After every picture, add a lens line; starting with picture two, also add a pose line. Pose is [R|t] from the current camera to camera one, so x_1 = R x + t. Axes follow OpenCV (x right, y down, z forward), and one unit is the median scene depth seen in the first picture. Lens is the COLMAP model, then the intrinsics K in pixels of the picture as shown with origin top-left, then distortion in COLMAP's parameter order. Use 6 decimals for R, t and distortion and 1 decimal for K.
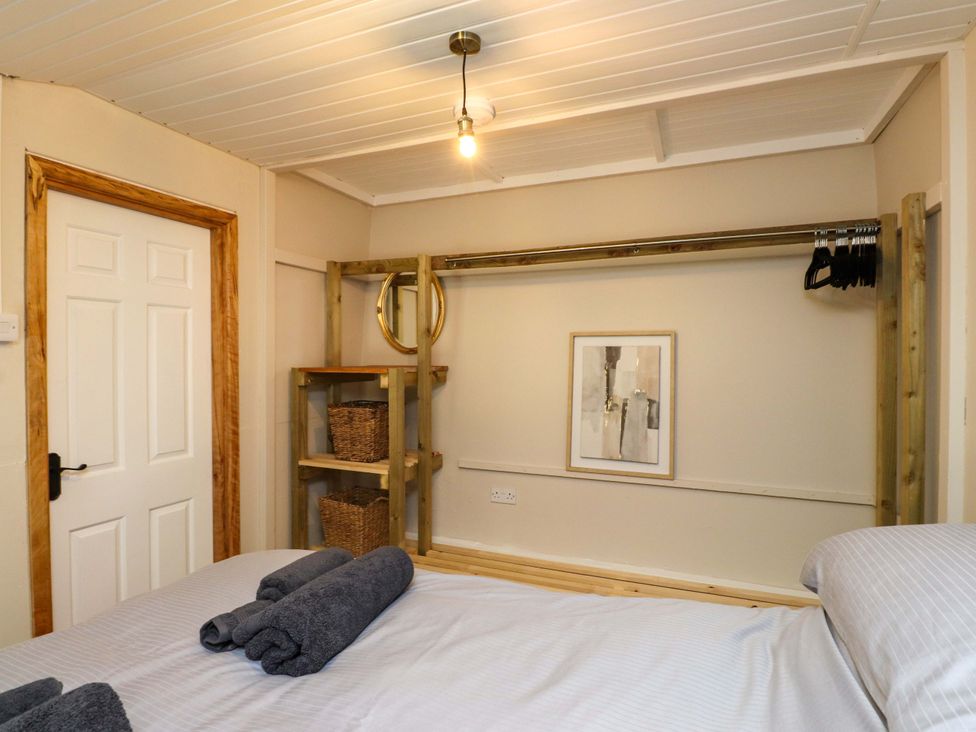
lens RADIAL K [[509.9, 0, 479.7], [0, 509.9, 363.5], [0, 0, 1]] dist [-0.001545, -0.012423]
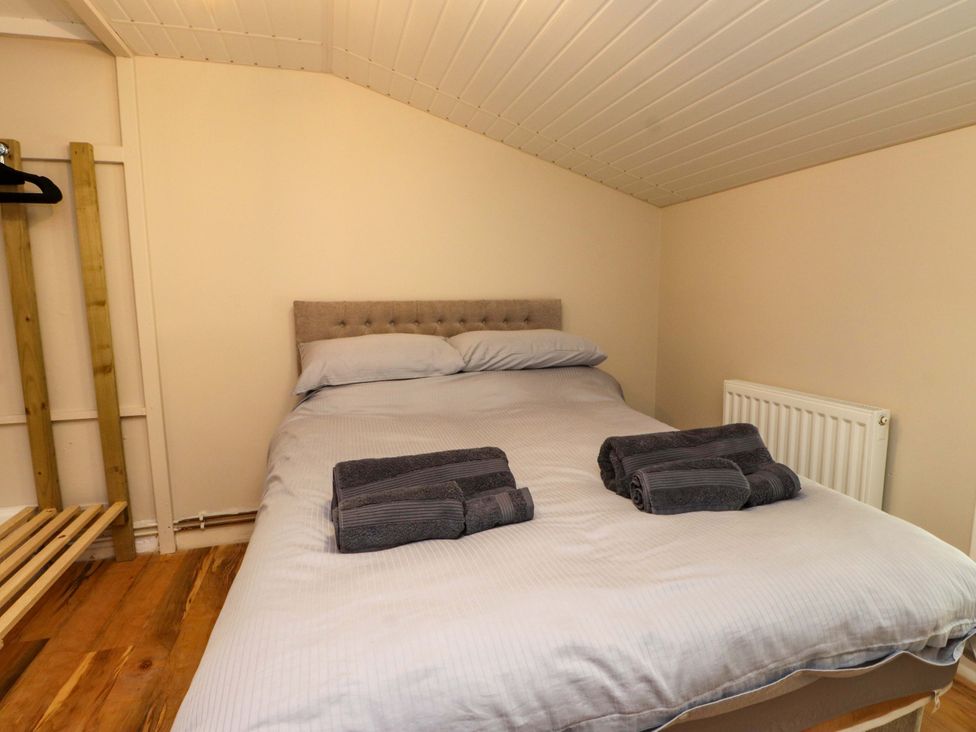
lens RADIAL K [[509.9, 0, 490.5], [0, 509.9, 363.3], [0, 0, 1]] dist [-0.001545, -0.012423]
pose [[-0.637424, -0.094606, 0.764683, -0.508424], [0.018038, 0.990329, 0.137559, 0.032641], [-0.770302, 0.101477, -0.629553, 0.687097]]
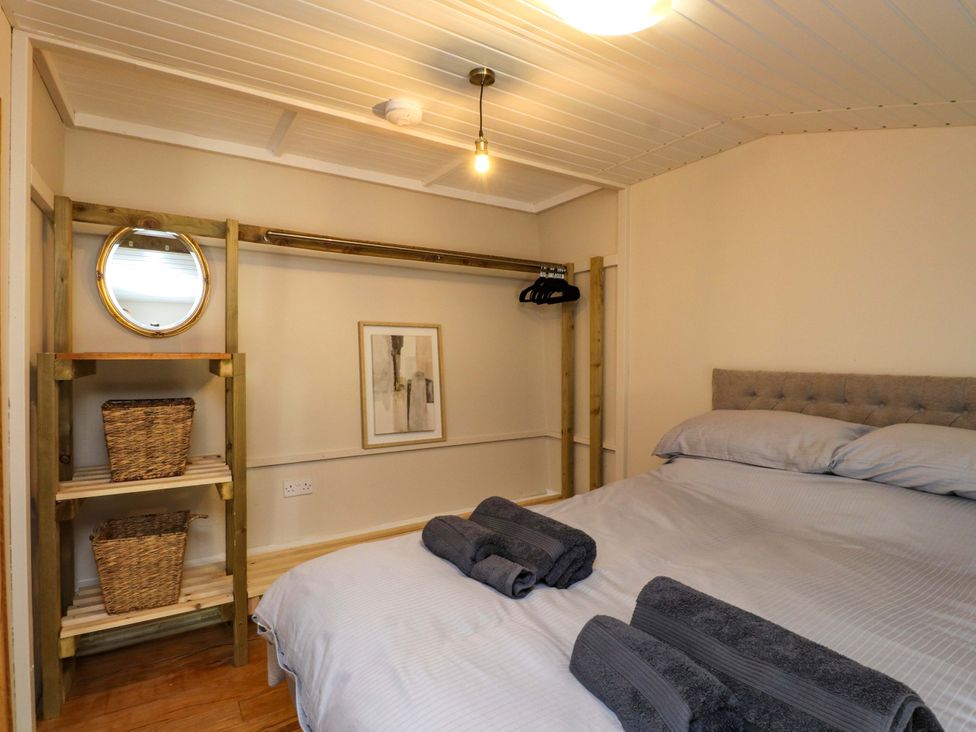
lens RADIAL K [[509.9, 0, 487.6], [0, 509.9, 361.8], [0, 0, 1]] dist [-0.001545, -0.012423]
pose [[0.570370, -0.011942, 0.821301, -0.579069], [0.006566, 0.999929, 0.009980, 0.016510], [-0.821362, -0.000299, 0.570408, 0.173926]]
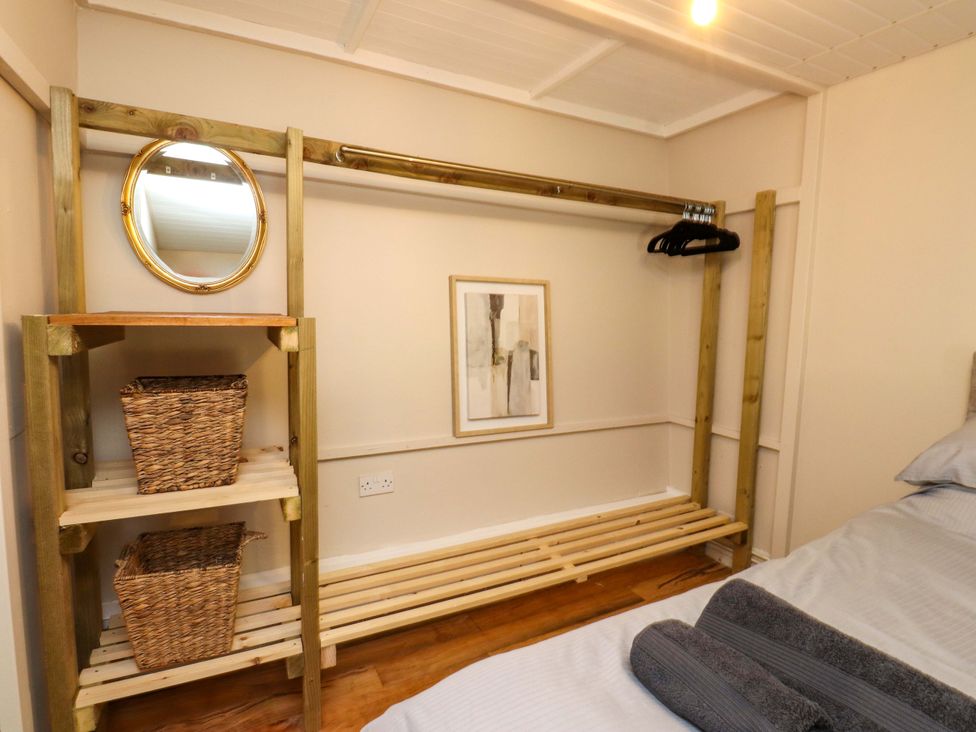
lens RADIAL K [[509.9, 0, 488.2], [0, 509.9, 360.6], [0, 0, 1]] dist [-0.001545, -0.012423]
pose [[0.647466, -0.061280, 0.759627, -0.448860], [-0.012794, 0.995747, 0.091232, 0.001950], [-0.761987, -0.068788, 0.643929, 0.425637]]
